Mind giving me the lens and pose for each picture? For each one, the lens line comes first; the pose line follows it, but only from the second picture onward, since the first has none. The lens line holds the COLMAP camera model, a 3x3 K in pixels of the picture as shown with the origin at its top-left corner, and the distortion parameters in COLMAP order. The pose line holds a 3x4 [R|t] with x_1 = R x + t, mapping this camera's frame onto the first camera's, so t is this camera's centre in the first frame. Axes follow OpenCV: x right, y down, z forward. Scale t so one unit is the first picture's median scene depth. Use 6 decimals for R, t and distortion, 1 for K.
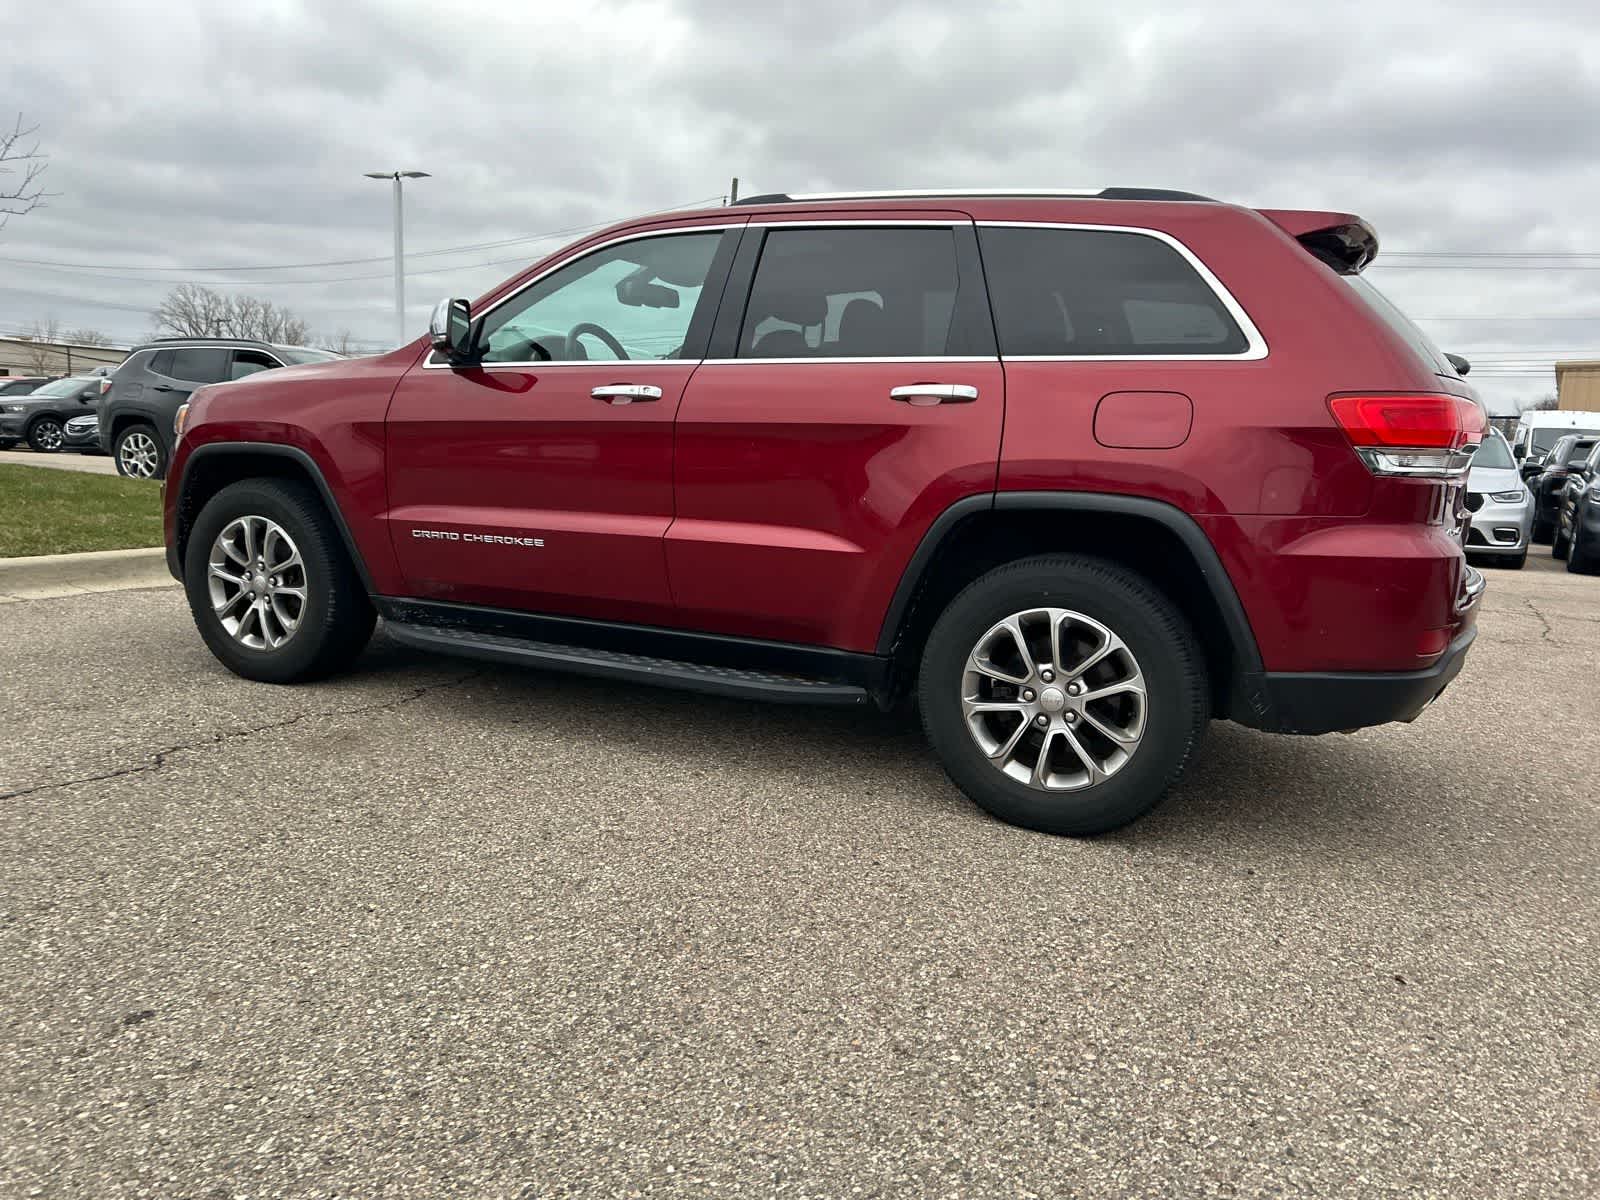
lens RADIAL K [[1191.8, 0, 808.5], [0, 1191.8, 608.6], [0, 0, 1]] dist [0.047016, -0.045770]
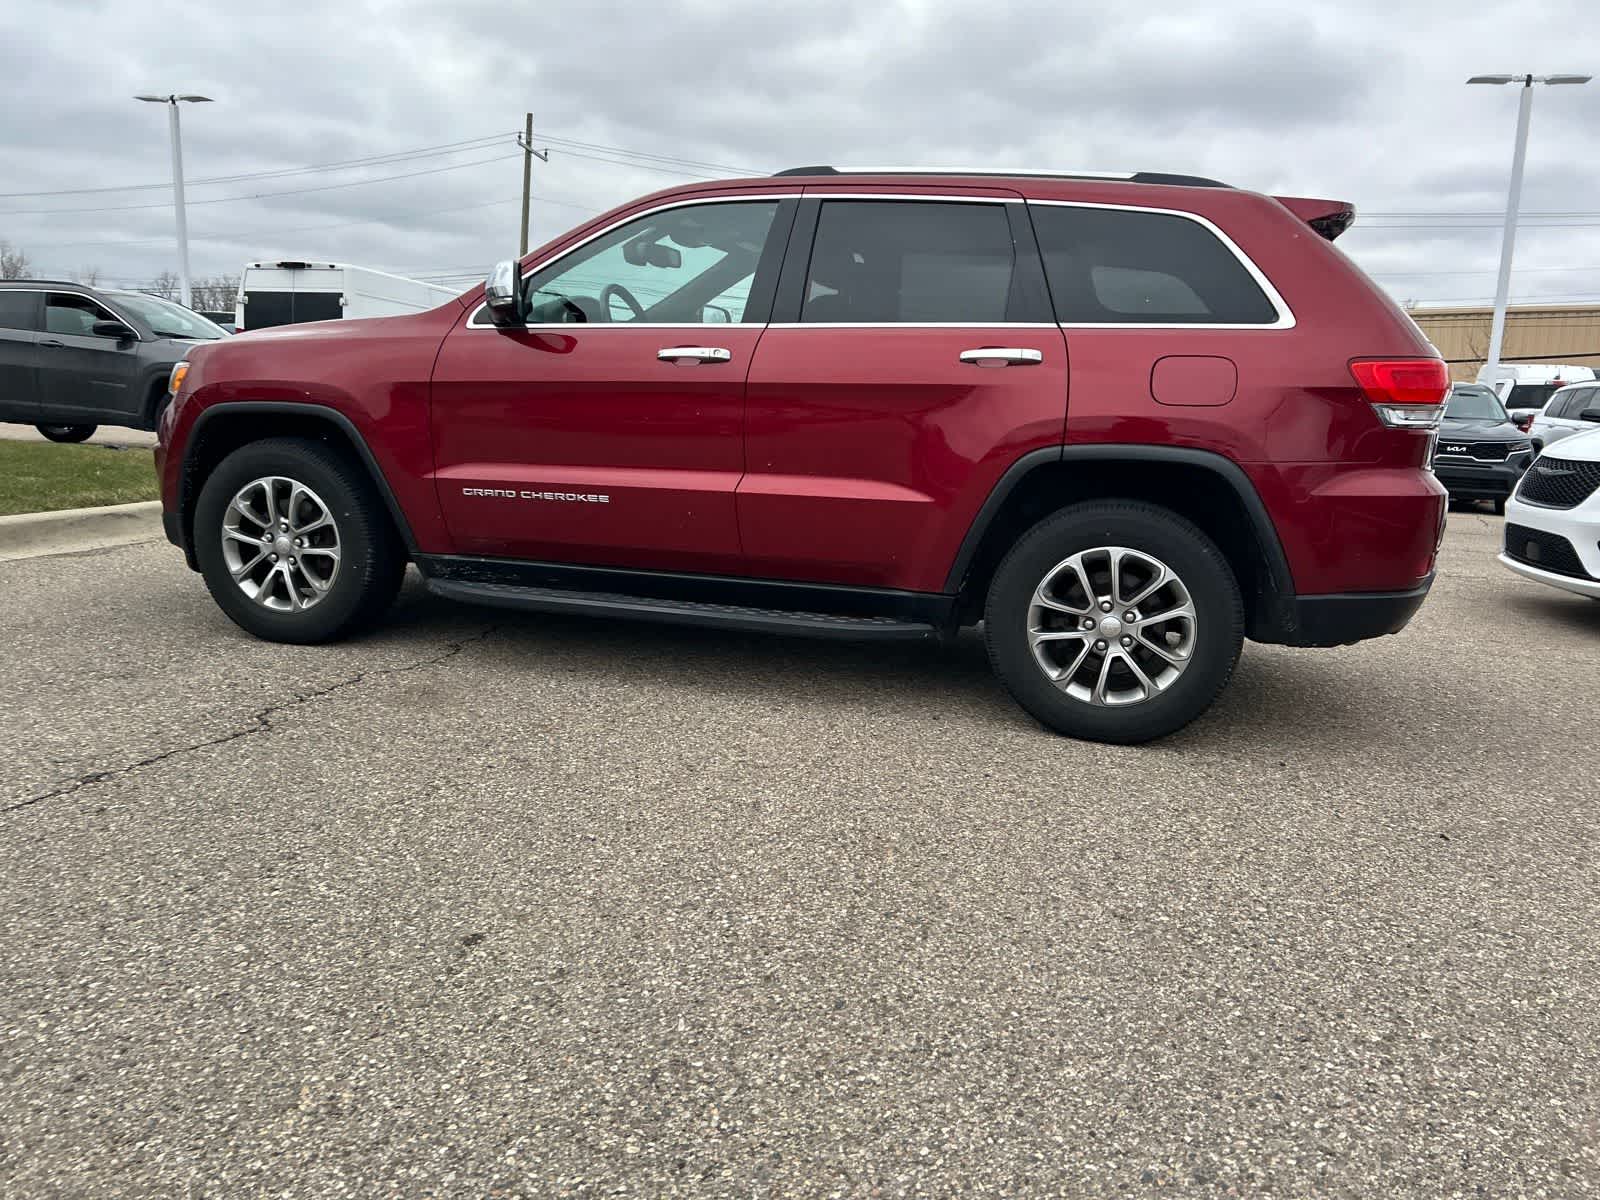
lens RADIAL K [[1191.8, 0, 808.5], [0, 1191.8, 608.6], [0, 0, 1]] dist [0.047016, -0.045770]
pose [[0.984477, -0.036512, 0.171671, -0.264803], [0.028854, 0.998483, 0.046895, -0.003222], [-0.173123, -0.041214, 0.984037, -0.072917]]
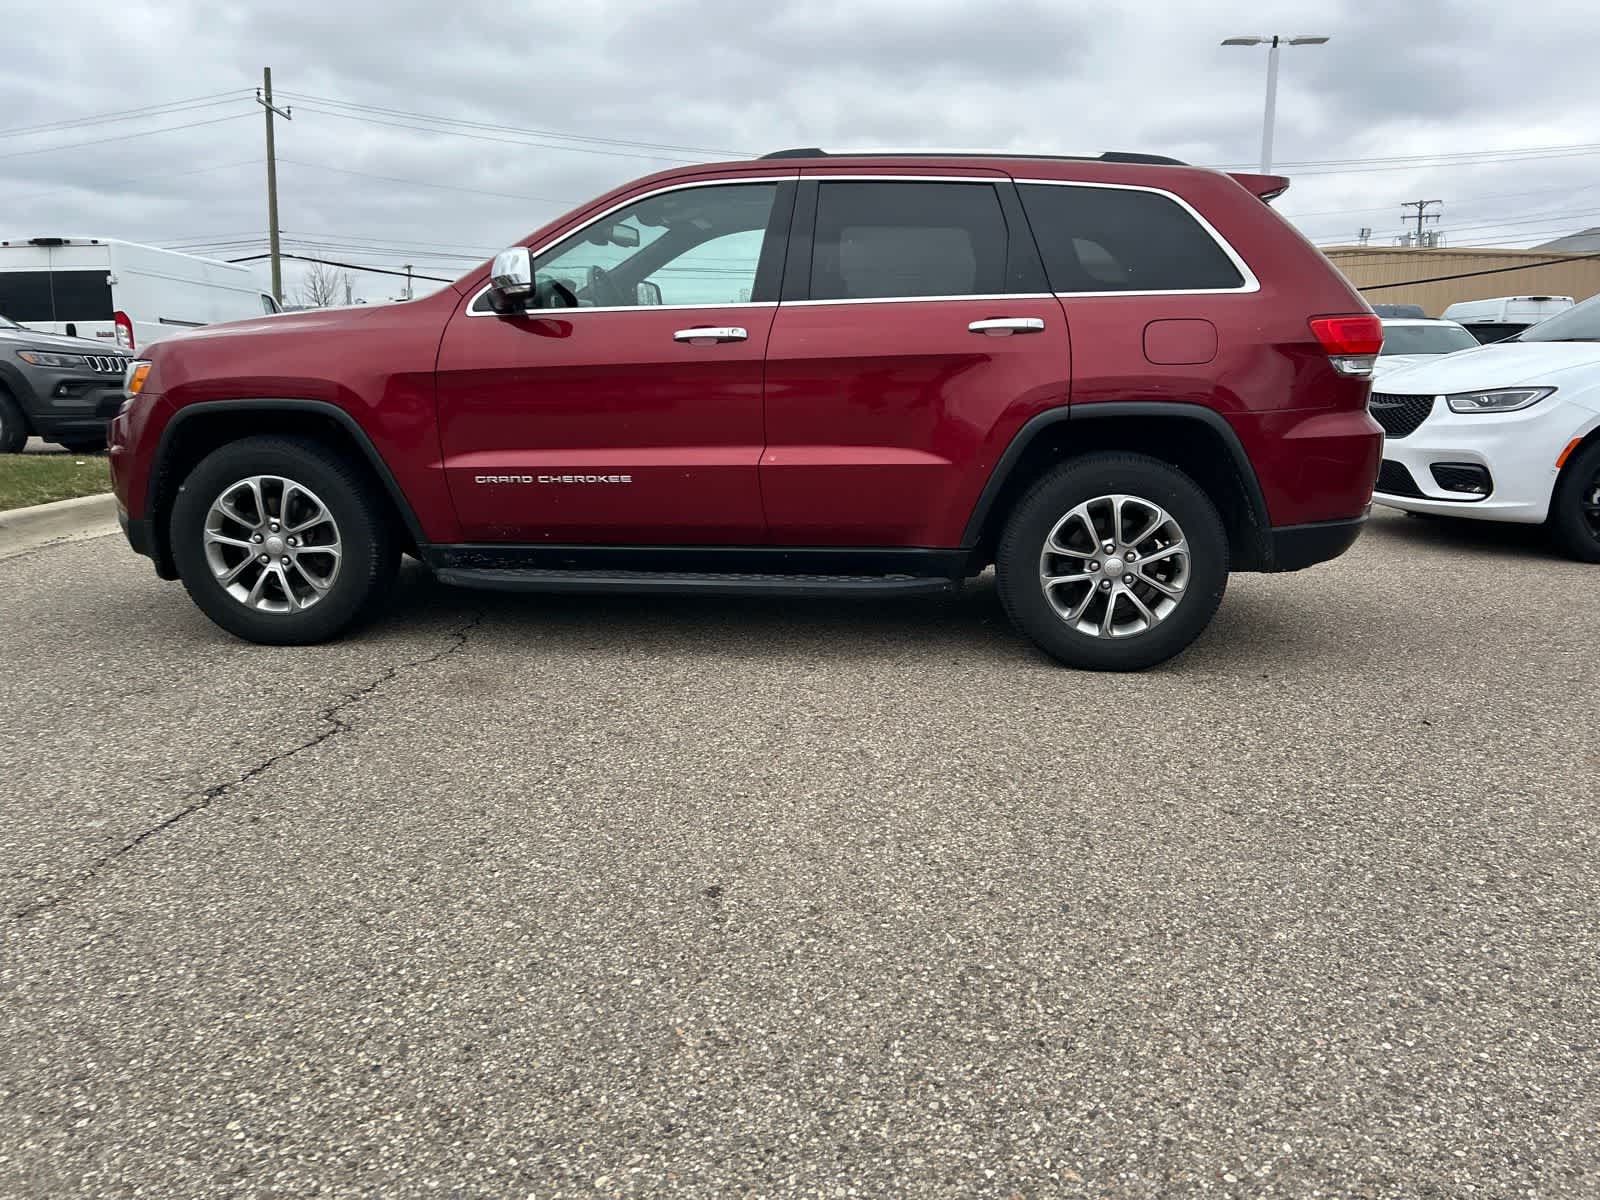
lens RADIAL K [[1194.0, 0, 805.4], [0, 1194.0, 608.8], [0, 0, 1]] dist [0.053596, -0.055966]
pose [[0.933499, -0.117024, 0.338946, -0.516572], [0.091962, 0.991765, 0.089141, -0.022779], [-0.346587, -0.052043, 0.936573, -0.079148]]
